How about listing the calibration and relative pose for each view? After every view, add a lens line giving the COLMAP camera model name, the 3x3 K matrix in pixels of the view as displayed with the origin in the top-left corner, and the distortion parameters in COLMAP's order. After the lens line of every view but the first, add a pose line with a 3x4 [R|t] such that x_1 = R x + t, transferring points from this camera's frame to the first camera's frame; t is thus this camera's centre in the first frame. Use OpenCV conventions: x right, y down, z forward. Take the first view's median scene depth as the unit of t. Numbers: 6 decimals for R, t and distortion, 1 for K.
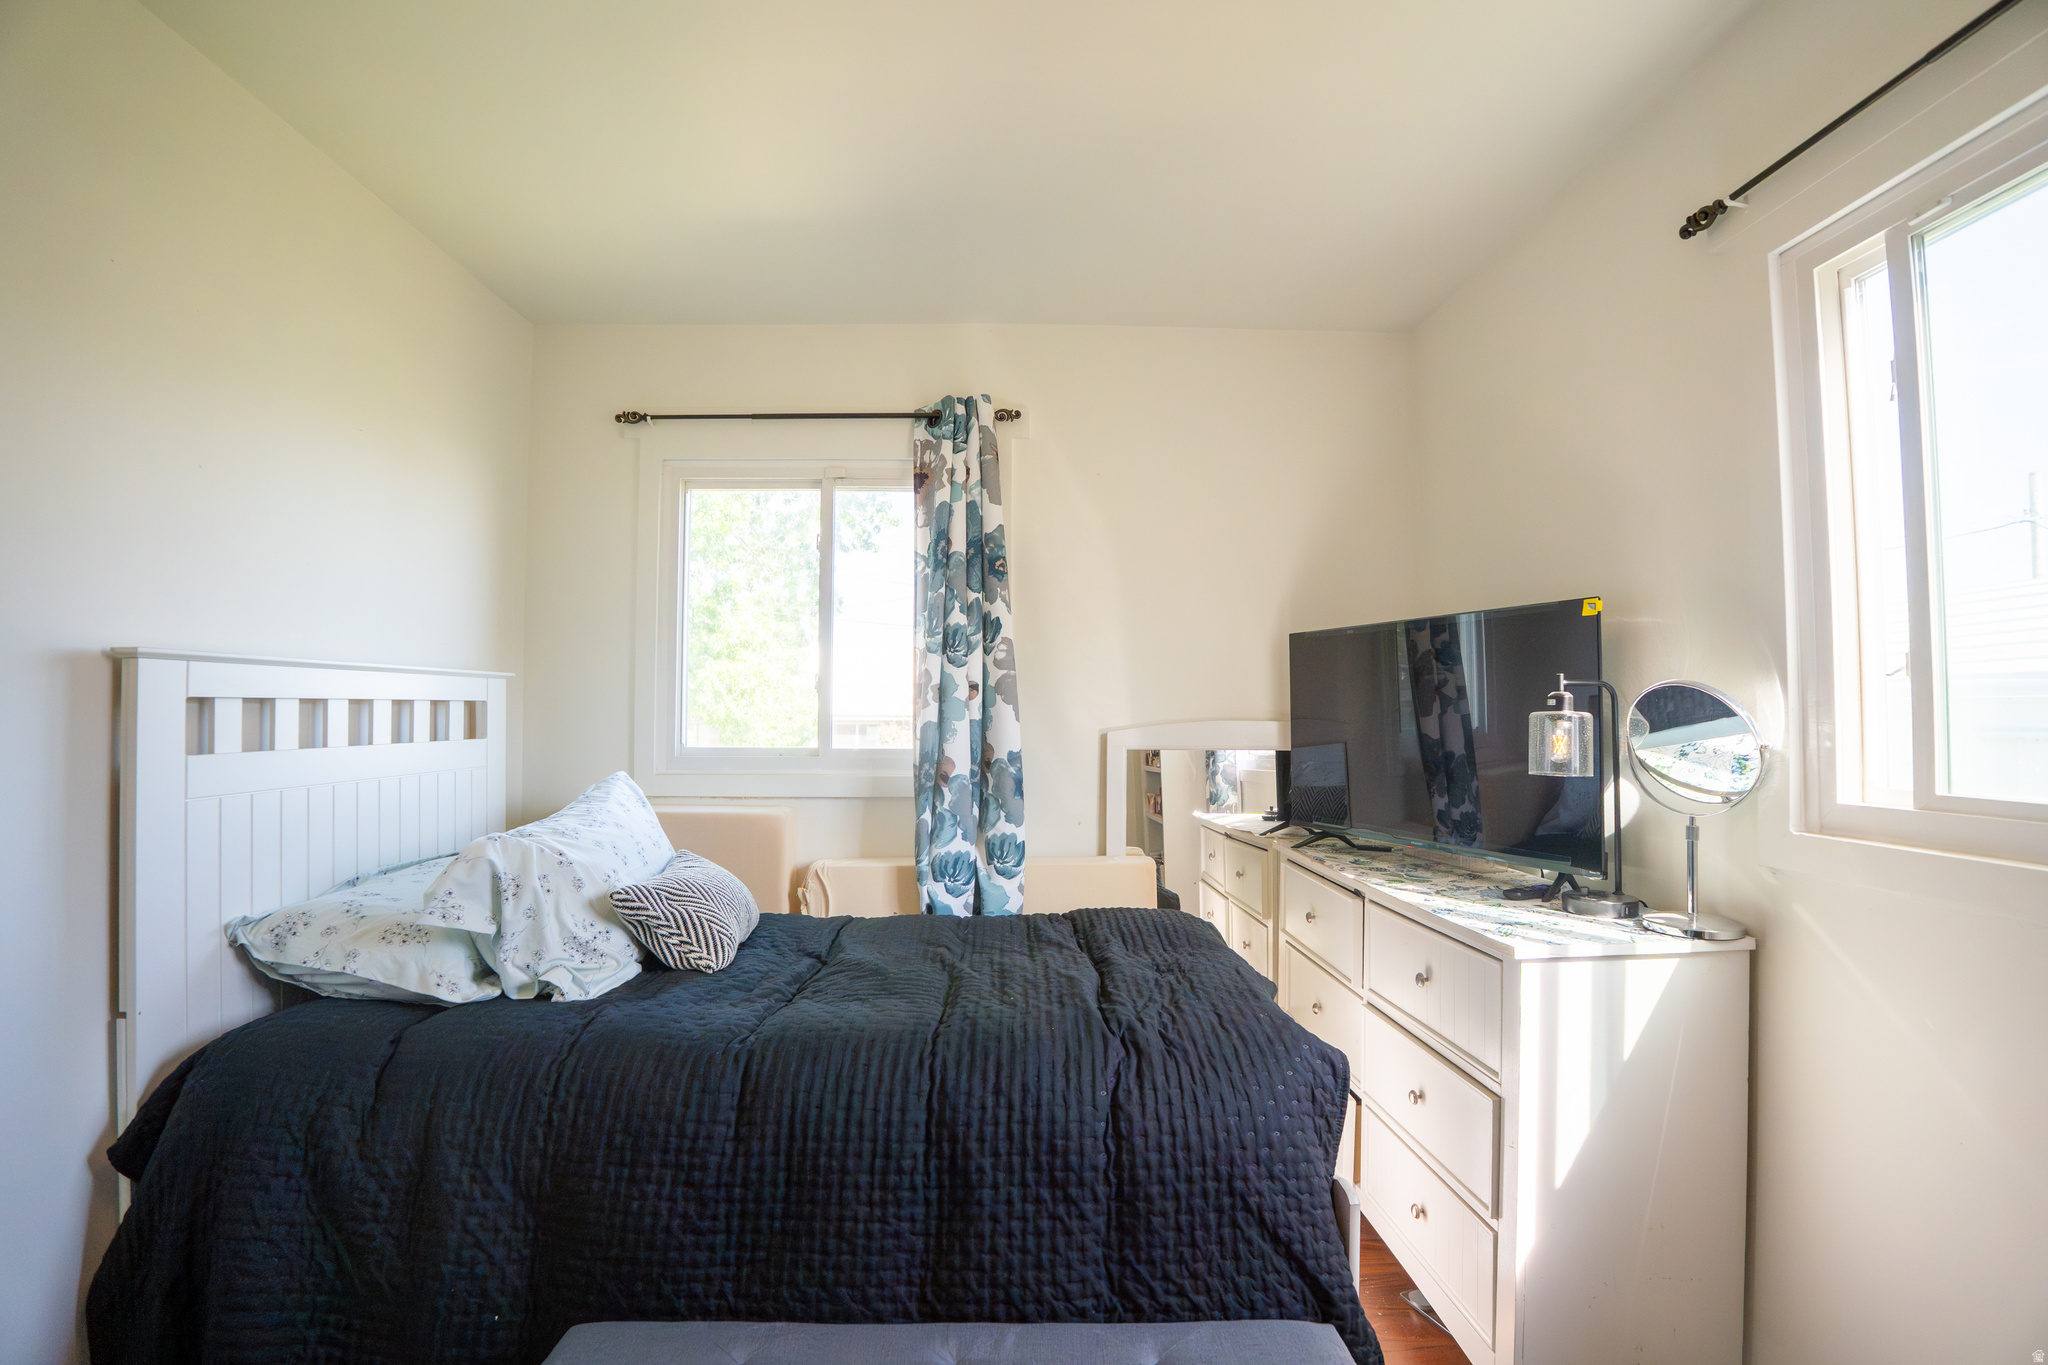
lens RADIAL K [[904.5, 0, 1027.2], [0, 904.5, 688.6], [0, 0, 1]] dist [-0.068217, 0.014714]
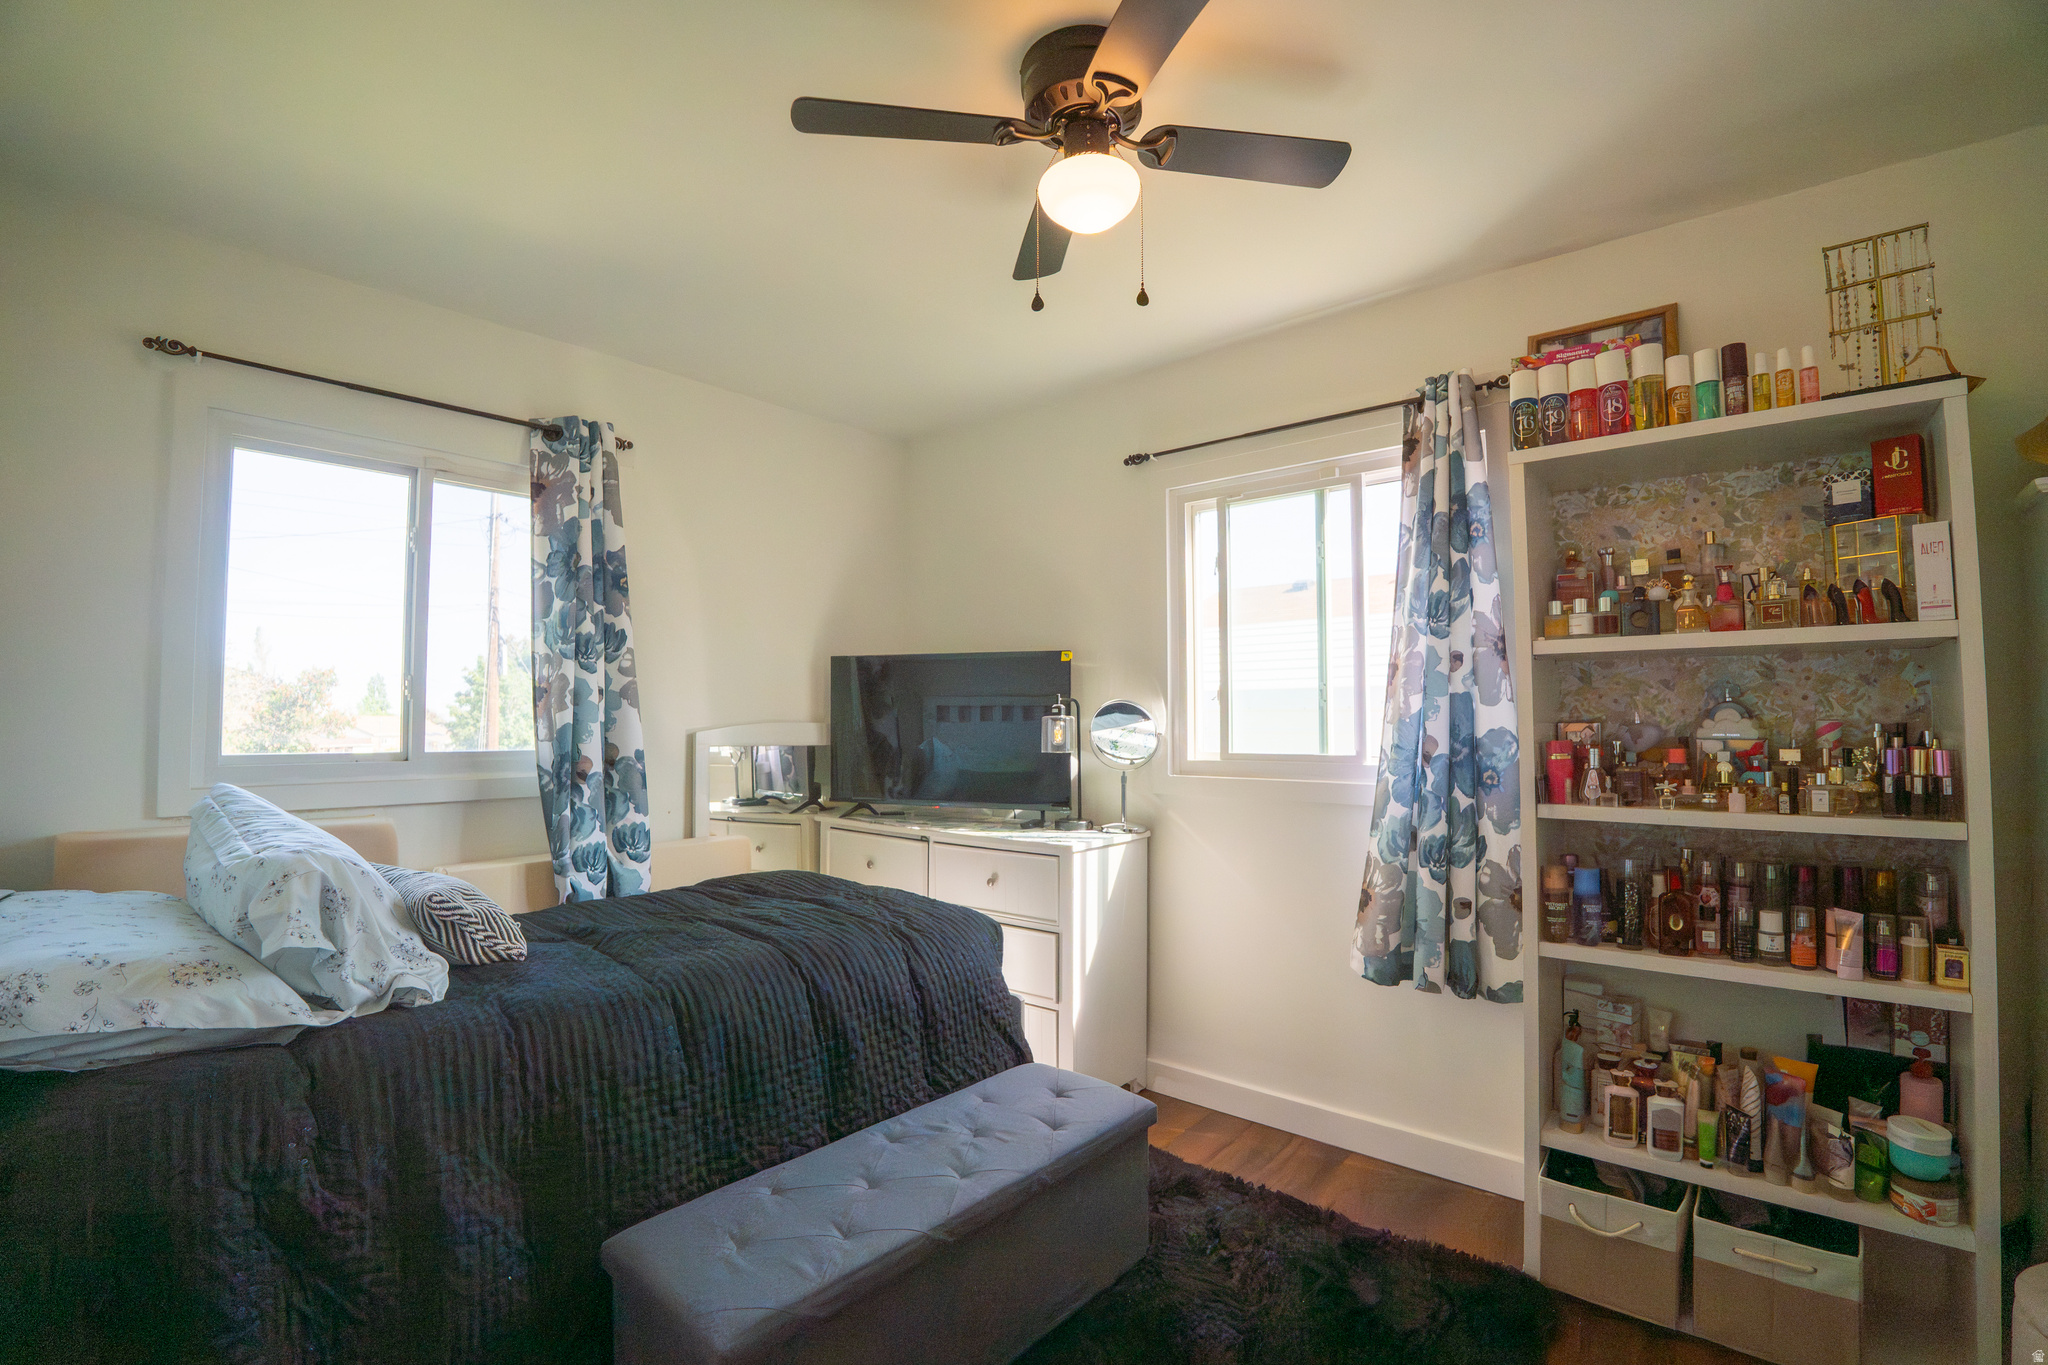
lens RADIAL K [[904.5, 0, 1027.2], [0, 904.5, 688.6], [0, 0, 1]] dist [-0.068217, 0.014714]
pose [[0.672987, 0.023533, 0.739280, -0.519403], [-0.020962, 0.999699, -0.012741, -0.002591], [-0.739358, -0.006922, 0.673277, -0.106185]]
